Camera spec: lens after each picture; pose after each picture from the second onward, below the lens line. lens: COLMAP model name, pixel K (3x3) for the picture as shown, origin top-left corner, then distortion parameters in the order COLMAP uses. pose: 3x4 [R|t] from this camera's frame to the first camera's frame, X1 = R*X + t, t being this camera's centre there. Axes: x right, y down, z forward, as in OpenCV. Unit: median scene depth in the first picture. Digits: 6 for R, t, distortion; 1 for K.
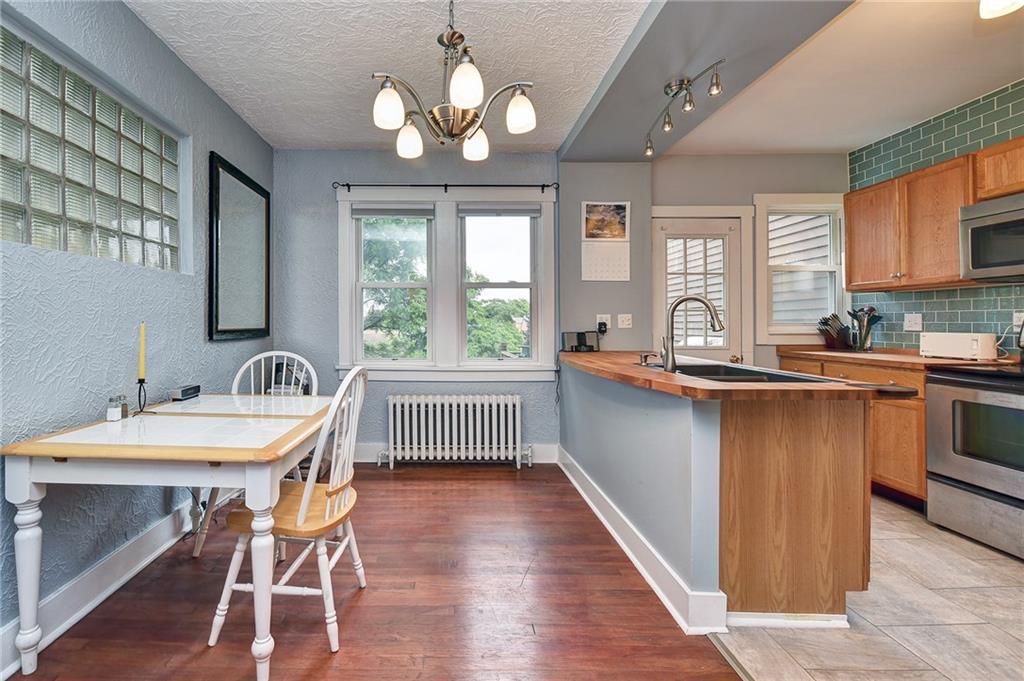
lens RADIAL K [[504.5, 0, 457.9], [0, 504.5, 323.3], [0, 0, 1]] dist [-0.000873, -0.000423]
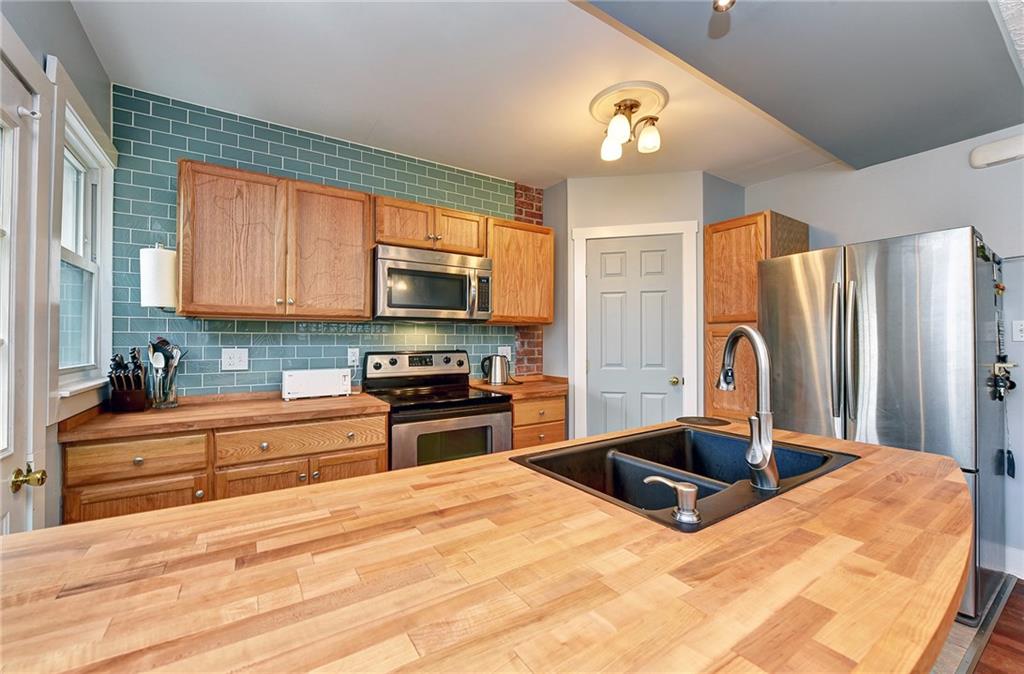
lens RADIAL K [[390.3, 0, 512.0], [0, 390.3, 337.0], [0, 0, 1]] dist [-0.010836, -0.000150]
pose [[-0.504200, 0.015673, 0.863445, 0.157151], [0.005126, 0.999872, -0.015156, -0.026062], [-0.863572, -0.003216, -0.504216, 0.941095]]
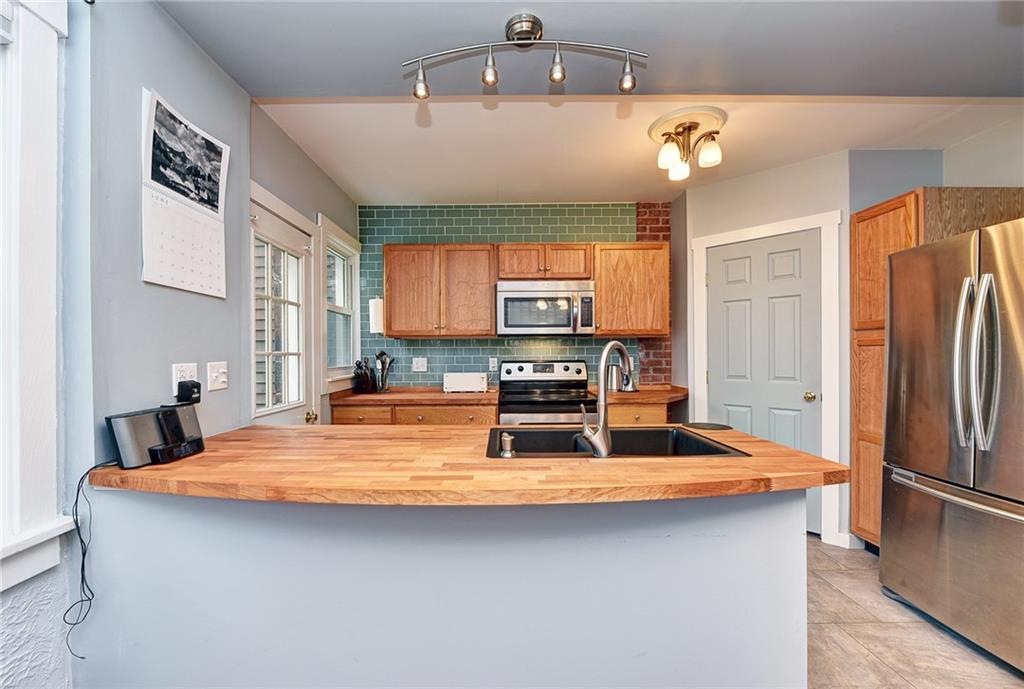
lens RADIAL K [[402.7, 0, 522.1], [0, 402.7, 354.1], [0, 0, 1]] dist [-0.012627, 0.000048]
pose [[0.015322, 0.000694, 0.999882, -0.072401], [0.006018, 0.999982, -0.000786, -0.025706], [-0.999865, 0.006029, 0.015318, 0.743607]]
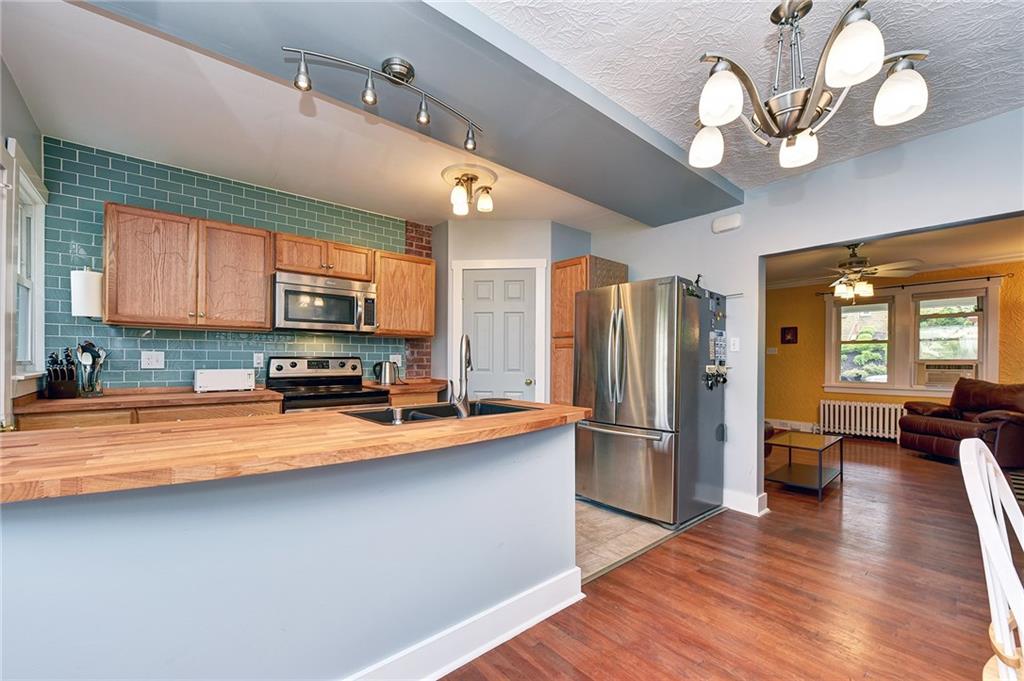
lens RADIAL K [[385.1, 0, 507.8], [0, 385.1, 359.0], [0, 0, 1]] dist [-0.011623, 0.000024]
pose [[-0.618057, -0.001162, 0.786132, -0.113080], [-0.002486, 0.999997, -0.000476, -0.005554], [-0.786129, -0.002249, -0.618058, 0.924324]]
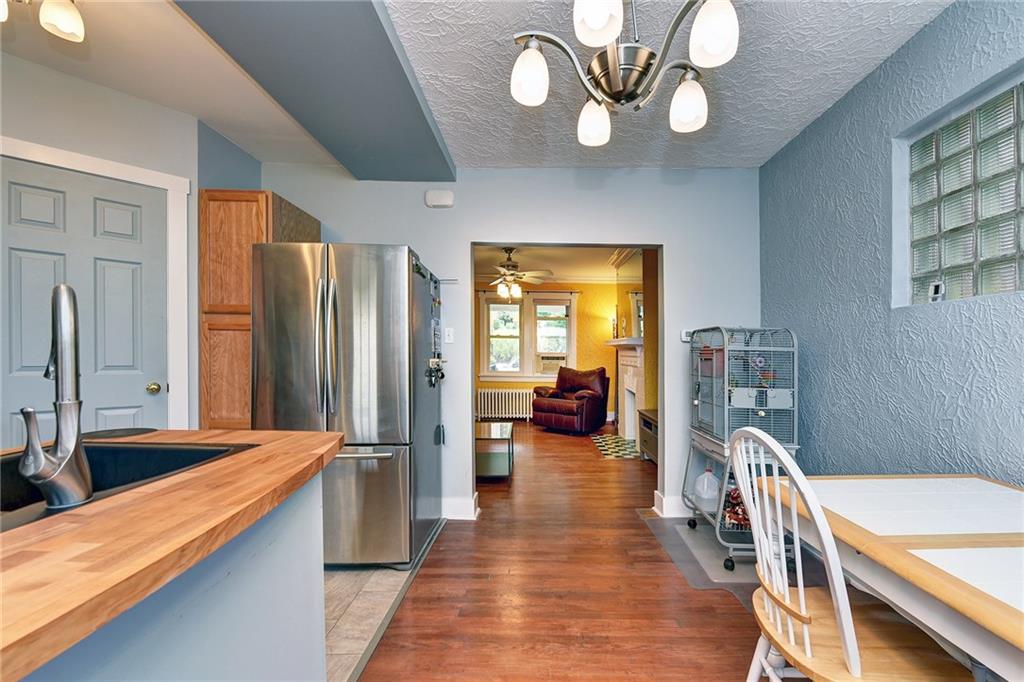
lens RADIAL K [[440.8, 0, 517.4], [0, 440.8, 355.3], [0, 0, 1]] dist [-0.001644, -0.000288]
pose [[-0.997102, -0.016958, 0.074160, 0.067724], [-0.016499, 0.999841, 0.006797, -0.007515], [-0.074263, 0.005554, -0.997223, 0.865049]]
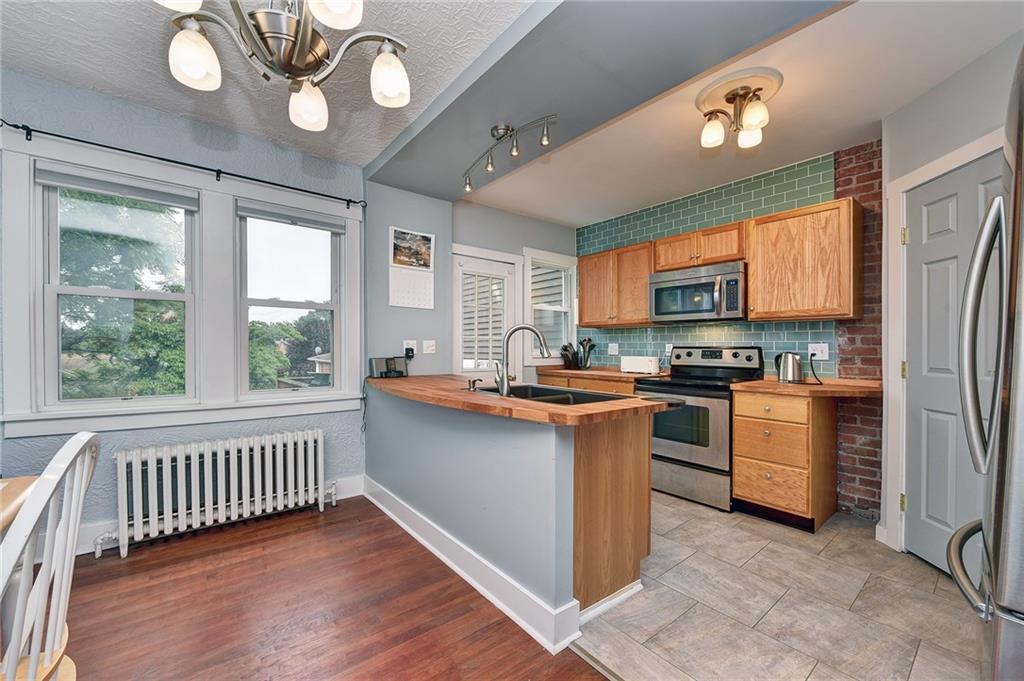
lens RADIAL K [[417.5, 0, 539.5], [0, 417.5, 351.2], [0, 0, 1]] dist [-0.004417, -0.000579]
pose [[0.768149, 0.000917, 0.640271, -0.057071], [-0.007008, 0.999951, 0.006976, -0.003160], [-0.640233, -0.009846, 0.768118, 0.192099]]
